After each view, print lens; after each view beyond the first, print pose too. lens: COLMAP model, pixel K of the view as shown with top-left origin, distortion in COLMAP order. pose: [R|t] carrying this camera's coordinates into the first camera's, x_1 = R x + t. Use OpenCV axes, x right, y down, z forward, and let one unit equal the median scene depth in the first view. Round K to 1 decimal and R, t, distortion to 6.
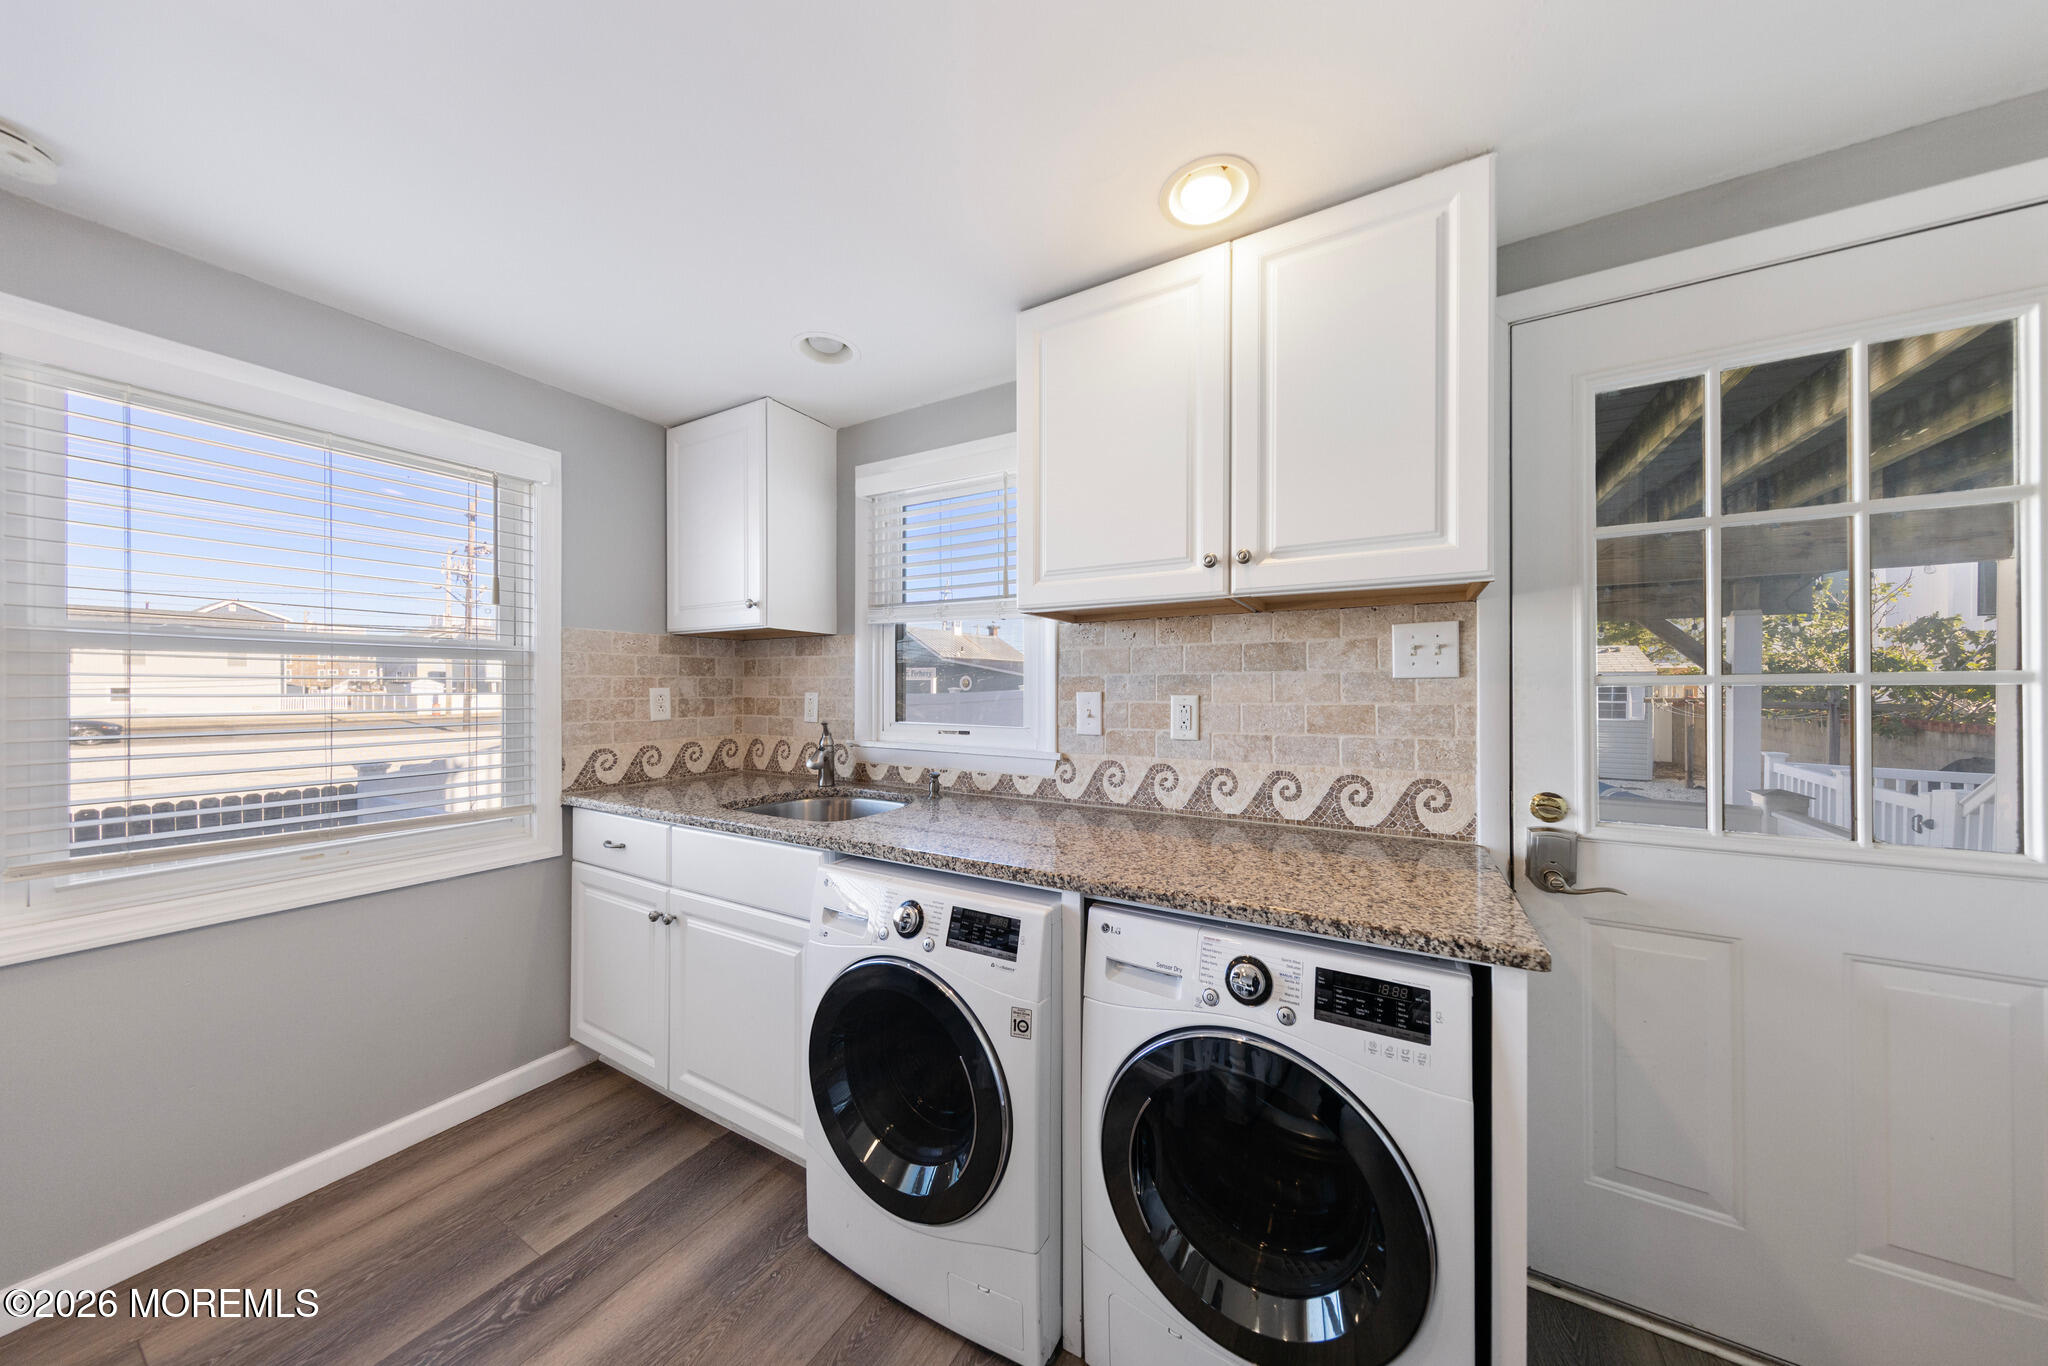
lens RADIAL K [[650.3, 0, 1027.7], [0, 650.3, 689.9], [0, 0, 1]] dist [-0.000450, -0.000032]
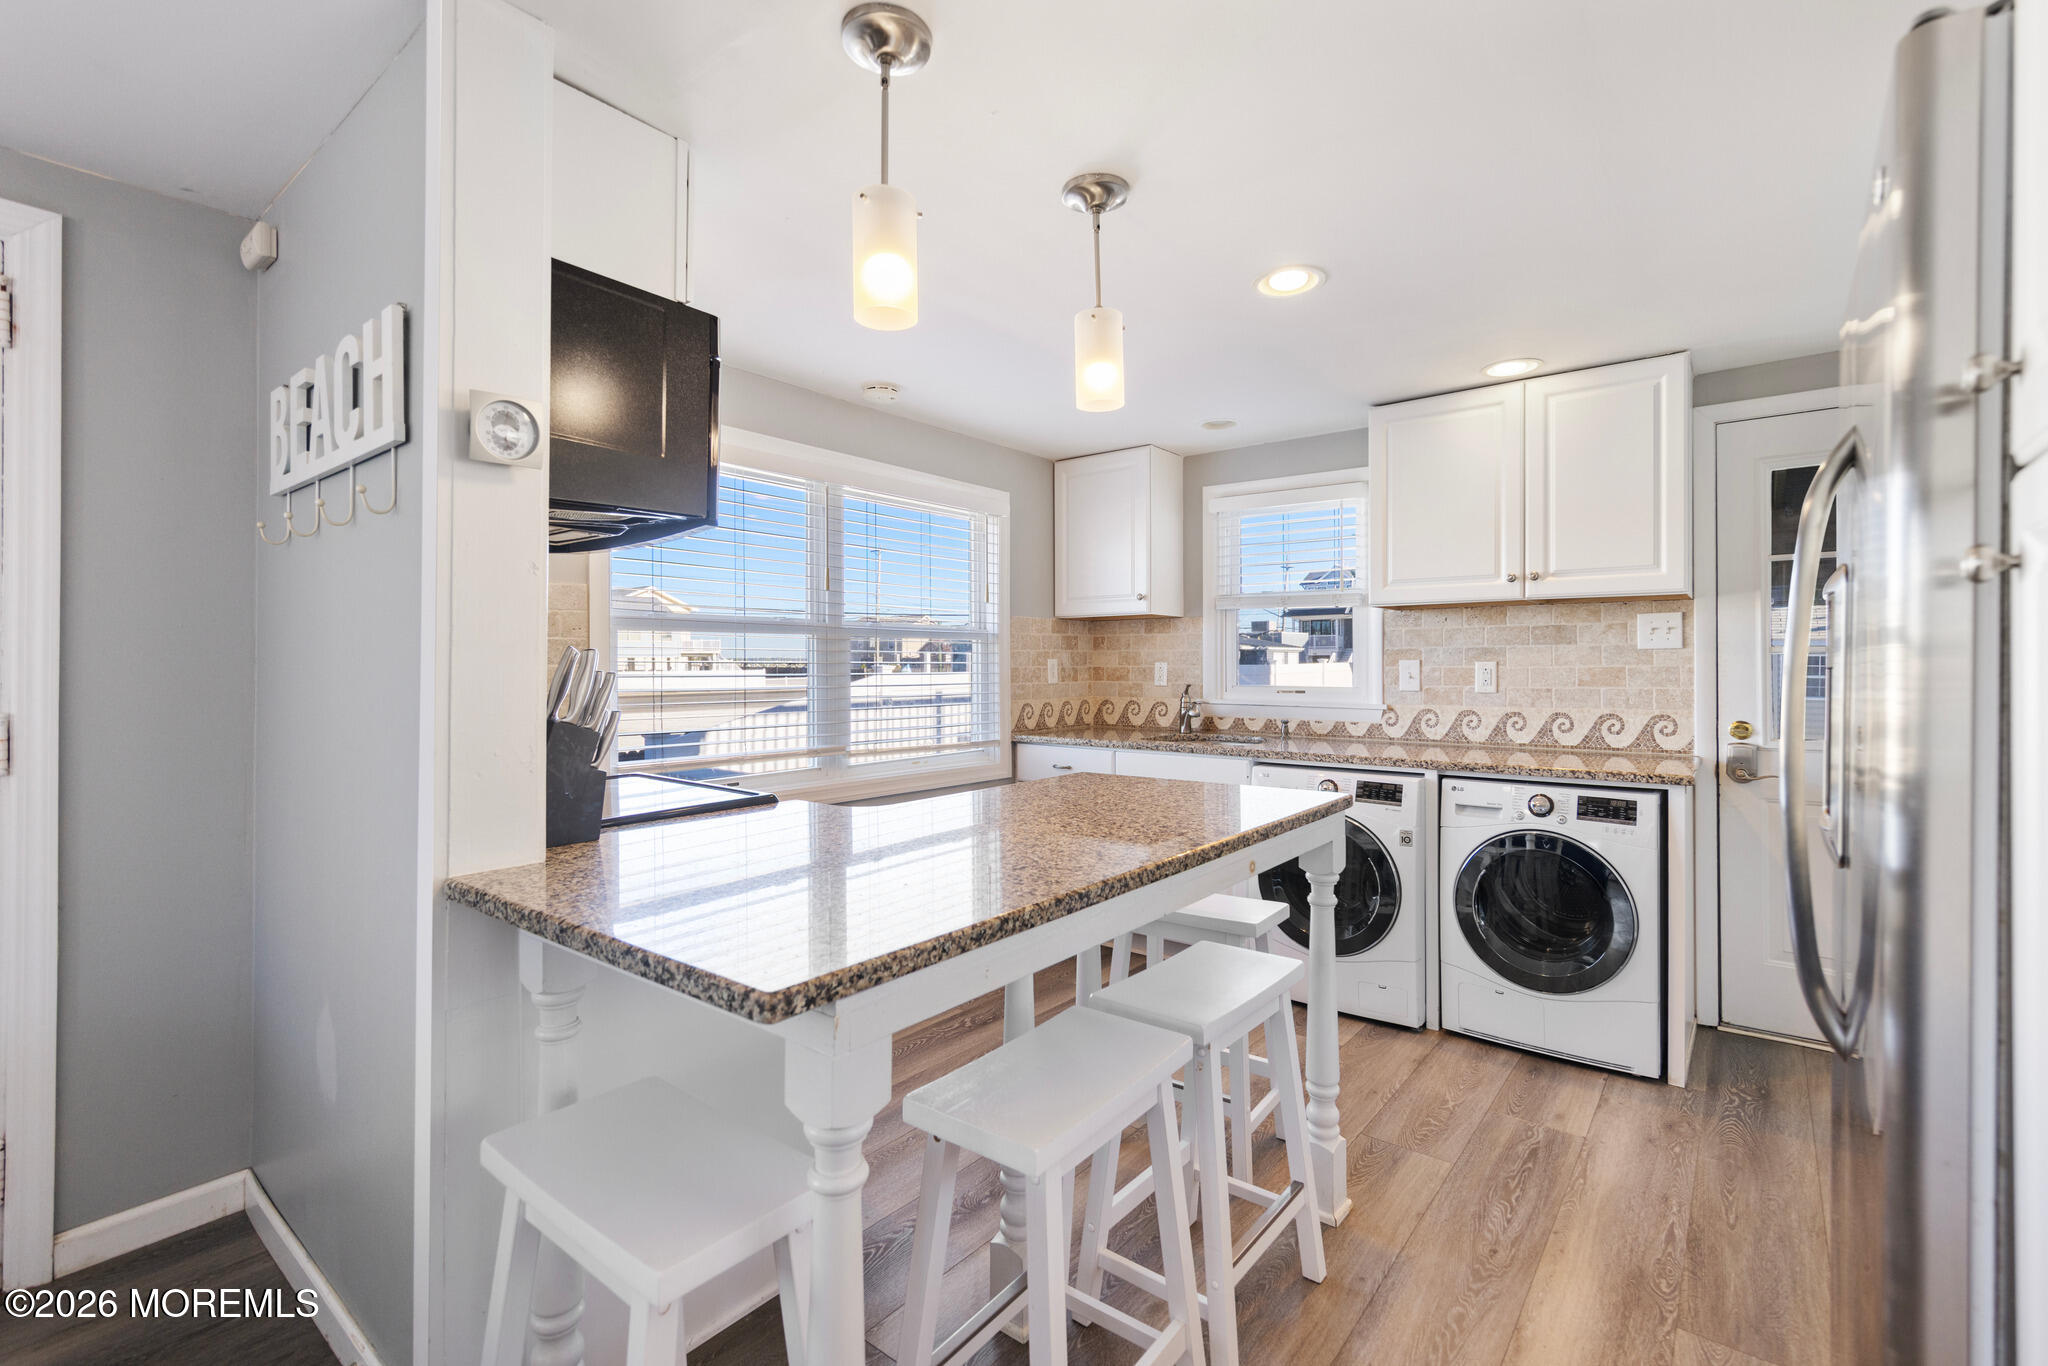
lens RADIAL K [[918.8, 0, 1020.1], [0, 918.8, 667.7], [0, 0, 1]] dist [-0.000984, -0.000527]
pose [[0.987402, -0.002648, -0.158207, -0.513885], [0.002879, 0.999995, 0.001233, 0.018114], [0.158203, -0.001673, 0.987405, -1.318609]]
